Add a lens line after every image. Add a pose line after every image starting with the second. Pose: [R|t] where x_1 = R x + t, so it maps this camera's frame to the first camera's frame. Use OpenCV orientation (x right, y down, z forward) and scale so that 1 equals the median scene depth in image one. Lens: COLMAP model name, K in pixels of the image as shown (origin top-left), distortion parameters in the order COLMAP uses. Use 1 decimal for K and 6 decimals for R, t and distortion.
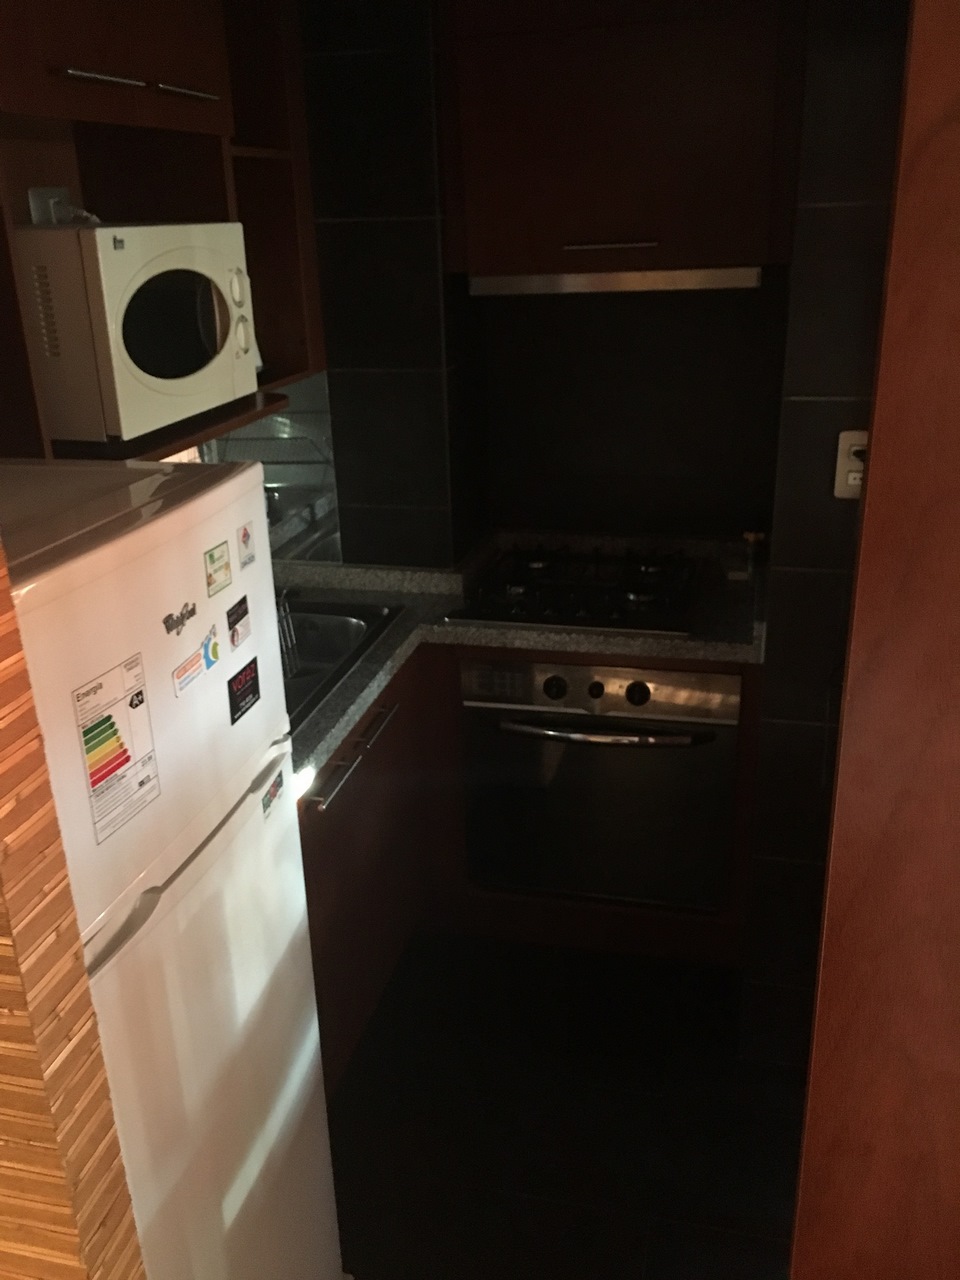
lens RADIAL K [[1087.6, 0, 480.8], [0, 1087.6, 638.7], [0, 0, 1]] dist [0.053380, -0.001370]
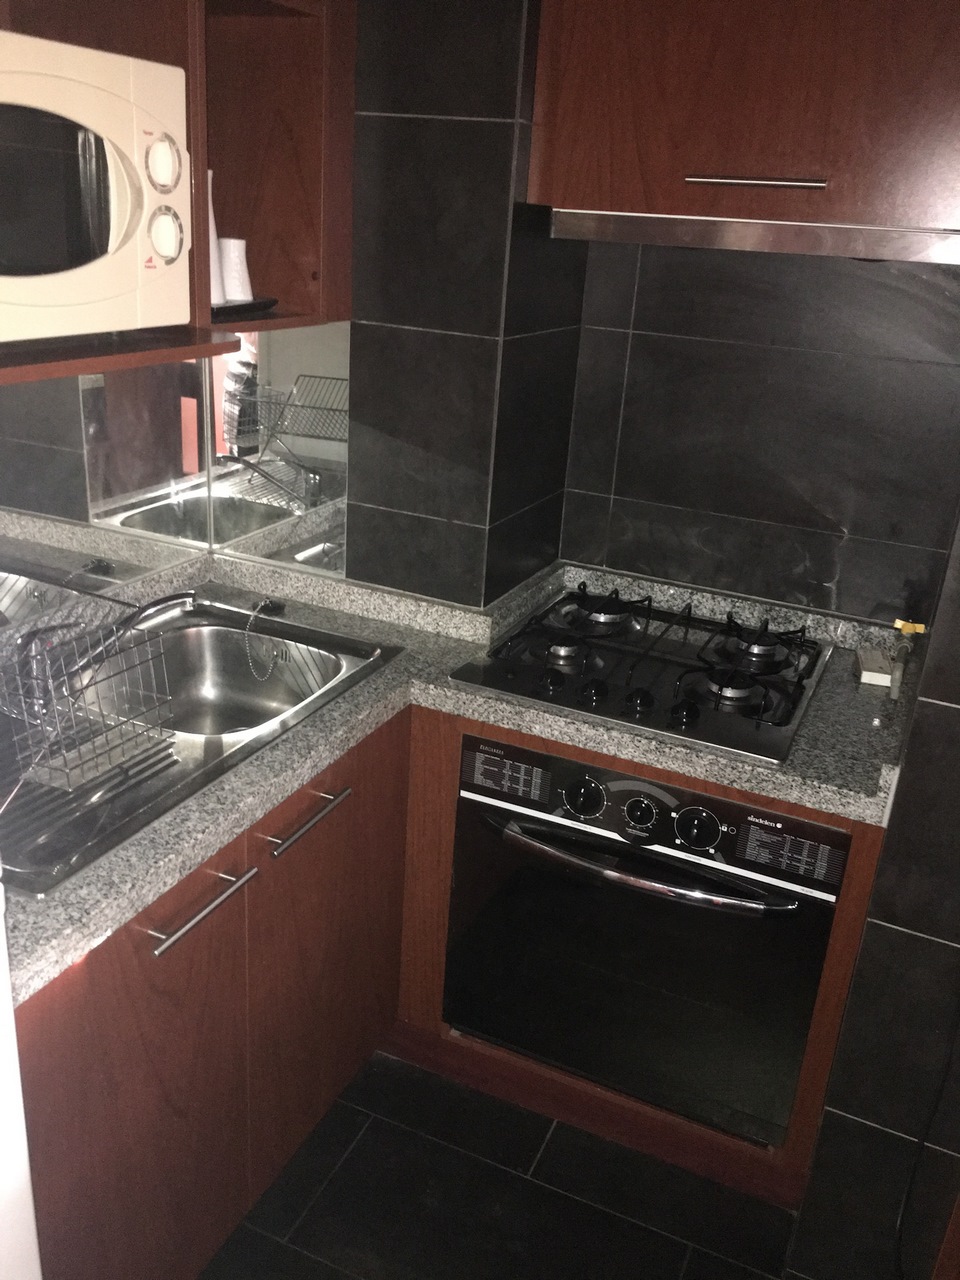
lens RADIAL K [[1087.6, 0, 479.0], [0, 1087.6, 641.1], [0, 0, 1]] dist [0.053380, -0.001370]
pose [[0.978378, 0.156710, -0.134979, 0.081462], [-0.156428, 0.987607, 0.012763, -0.054500], [0.135306, 0.008627, 0.990766, 0.280404]]
